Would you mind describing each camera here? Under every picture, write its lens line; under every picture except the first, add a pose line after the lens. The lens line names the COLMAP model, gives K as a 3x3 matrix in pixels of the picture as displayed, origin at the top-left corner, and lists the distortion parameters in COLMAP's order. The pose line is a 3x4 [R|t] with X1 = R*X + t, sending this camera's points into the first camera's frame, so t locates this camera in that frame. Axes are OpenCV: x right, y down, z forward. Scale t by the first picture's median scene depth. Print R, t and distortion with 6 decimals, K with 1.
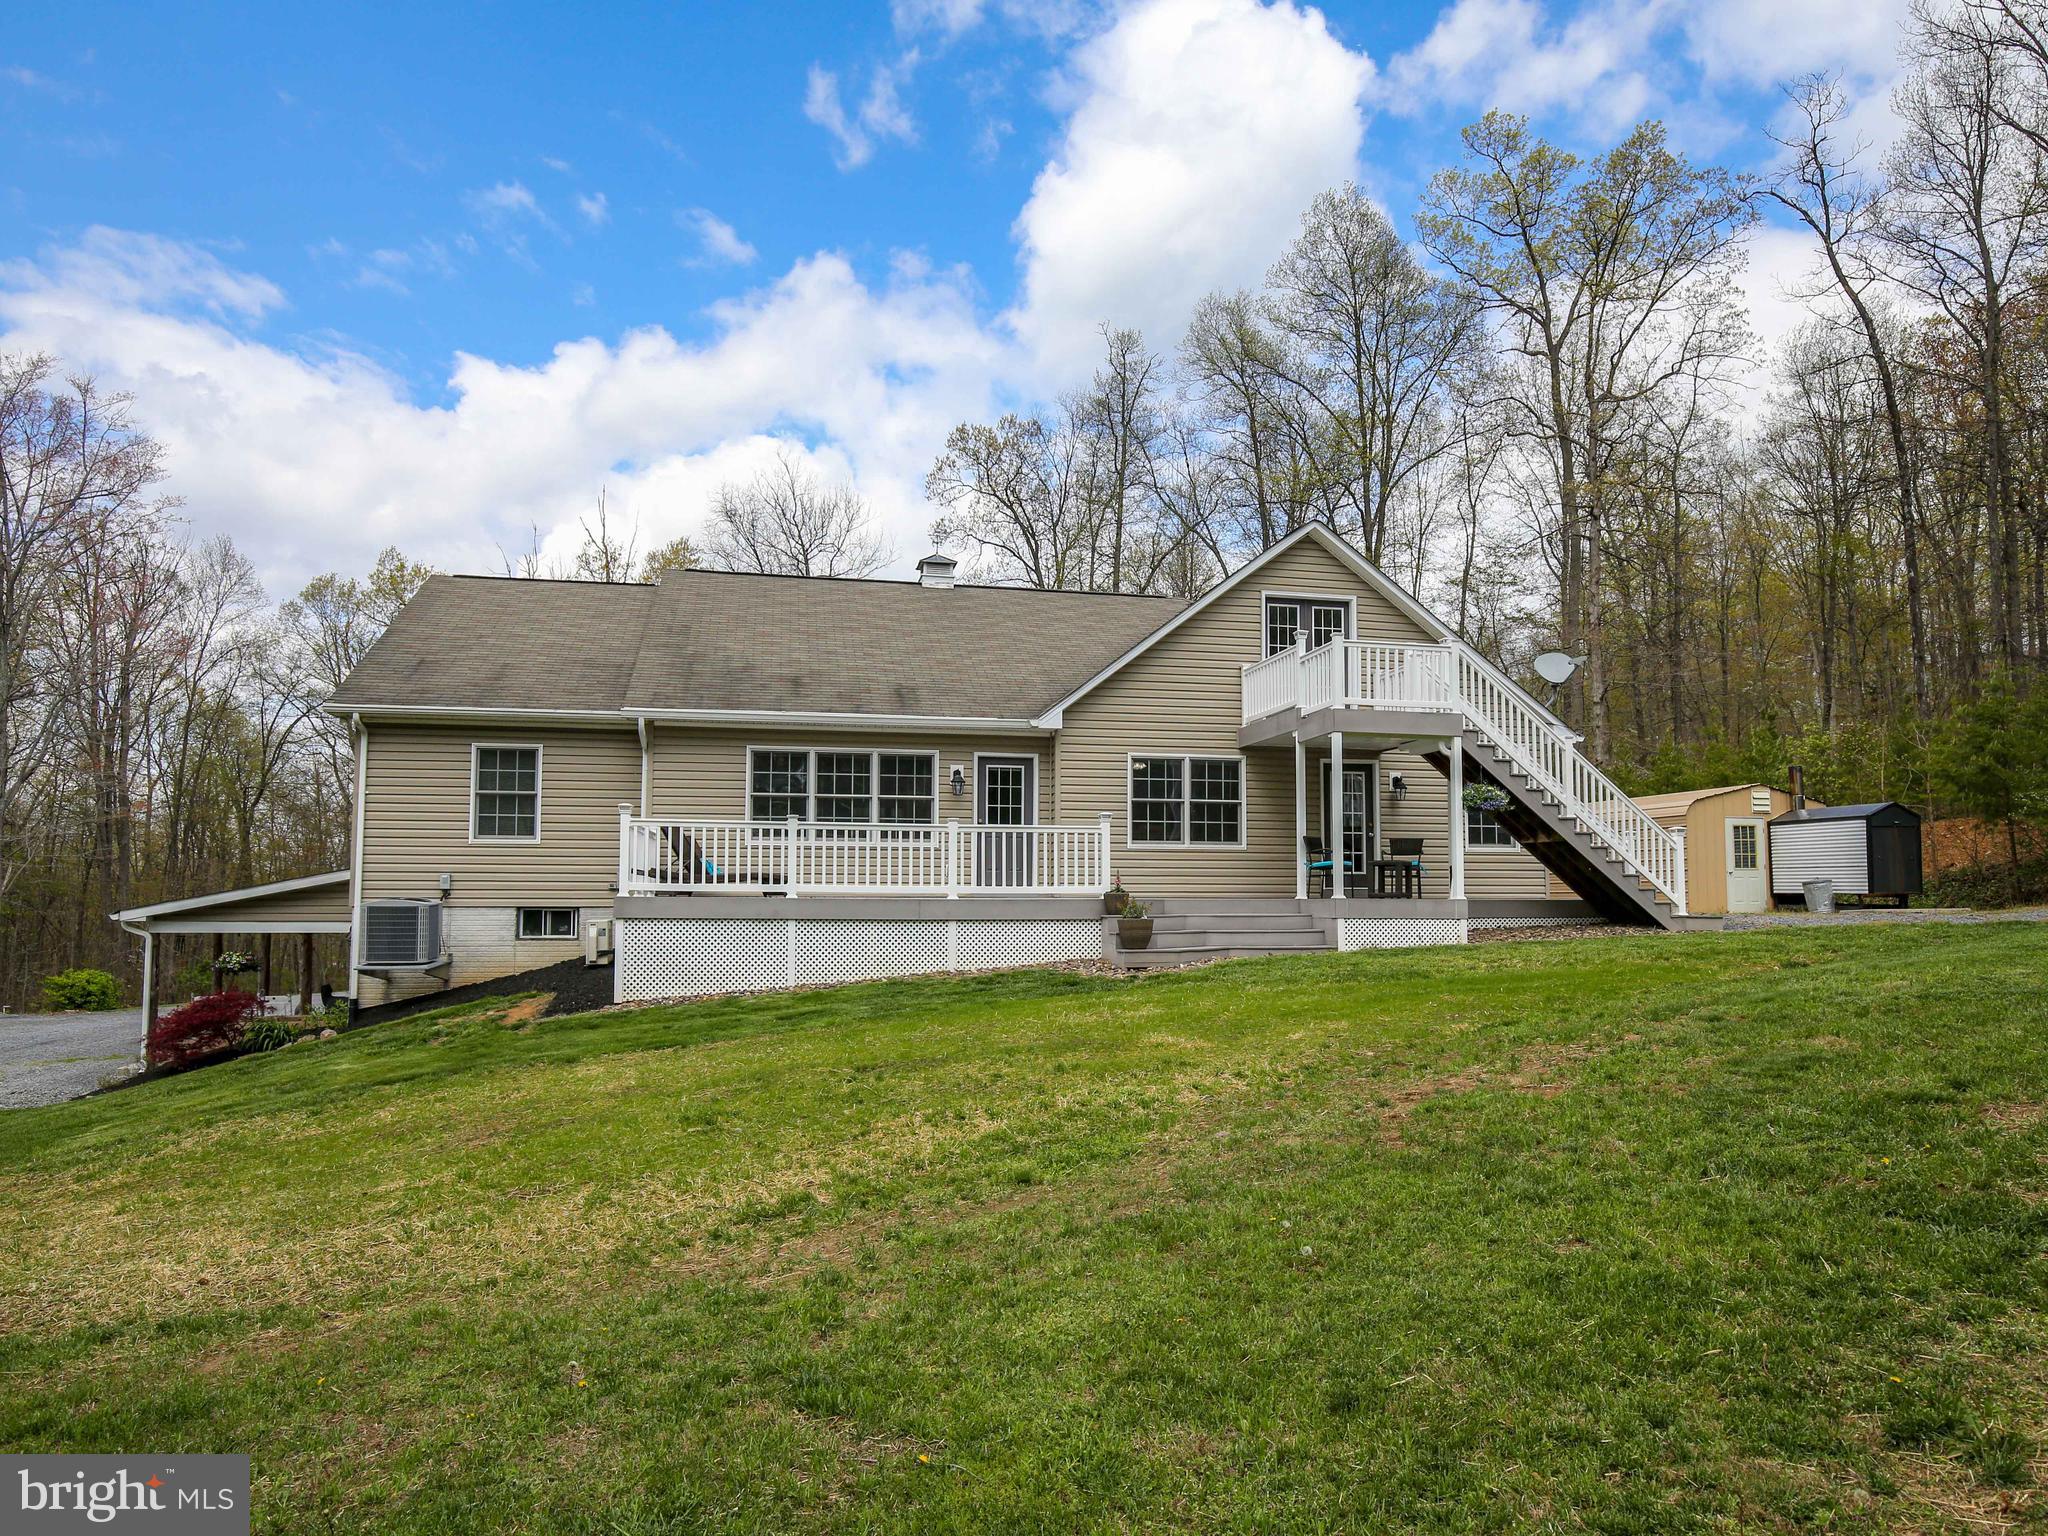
lens RADIAL K [[1074.7, 0, 1084.9], [0, 1074.7, 813.2], [0, 0, 1]] dist [-0.040050, 0.011316]
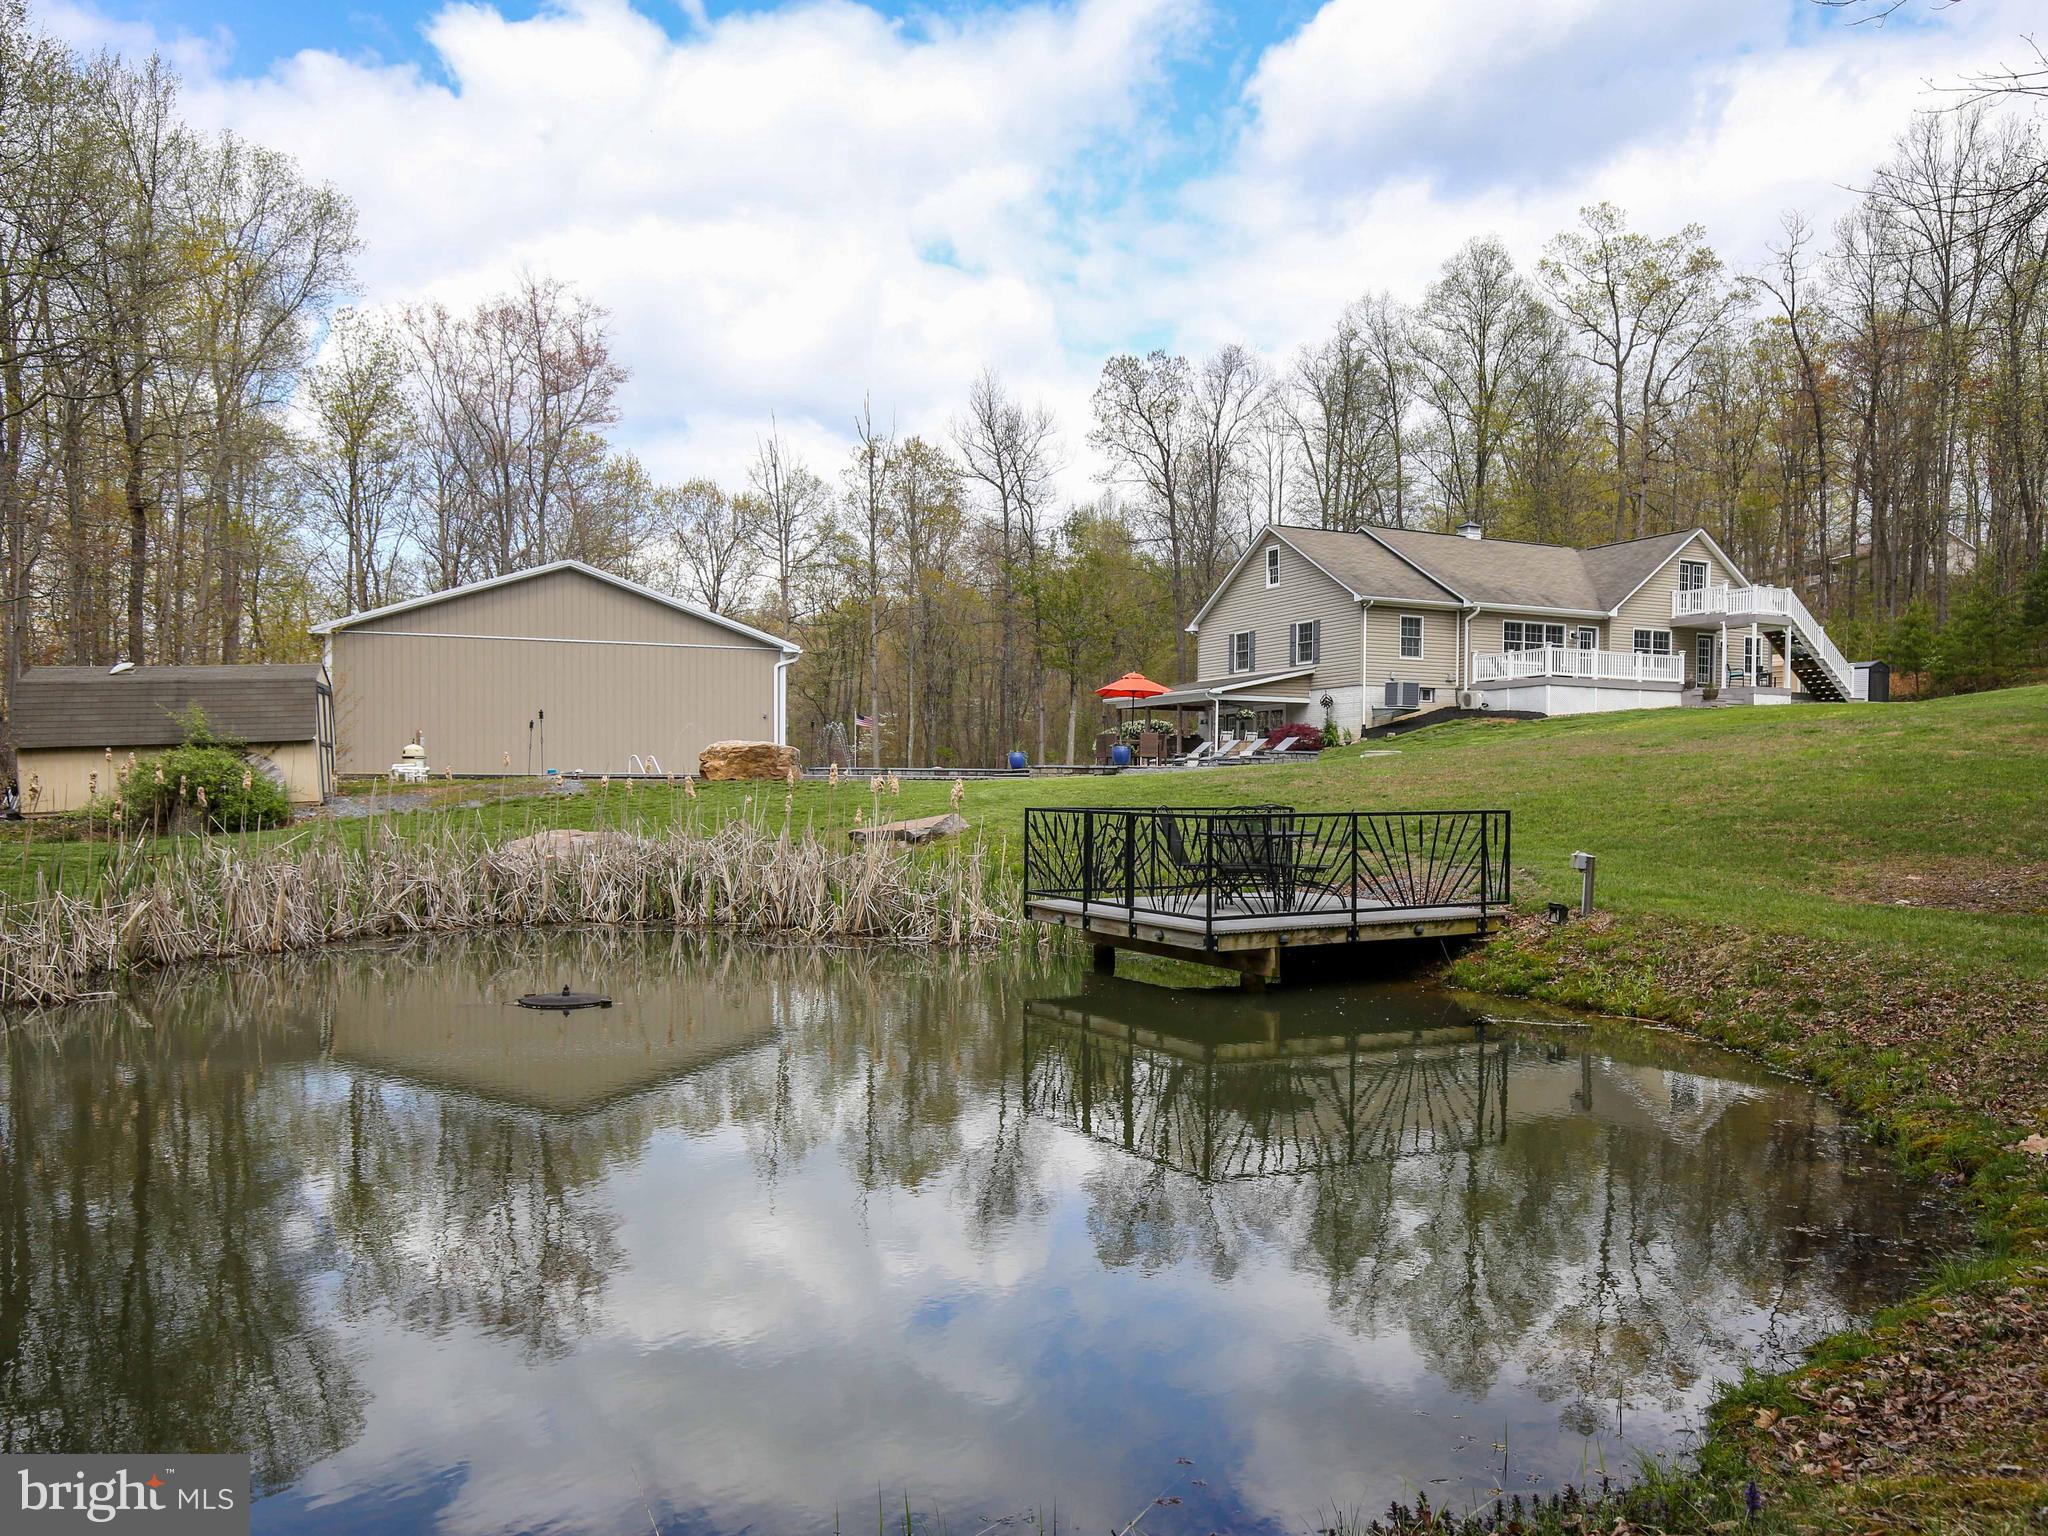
lens RADIAL K [[1078.1, 0, 1043.8], [0, 1078.1, 753.2], [0, 0, 1]] dist [-0.033842, 0.011020]
pose [[0.989813, 0.008813, 0.142102, -1.004098], [-0.017889, 0.997871, 0.062722, 0.060541], [-0.141247, -0.064625, 0.987863, -0.725705]]
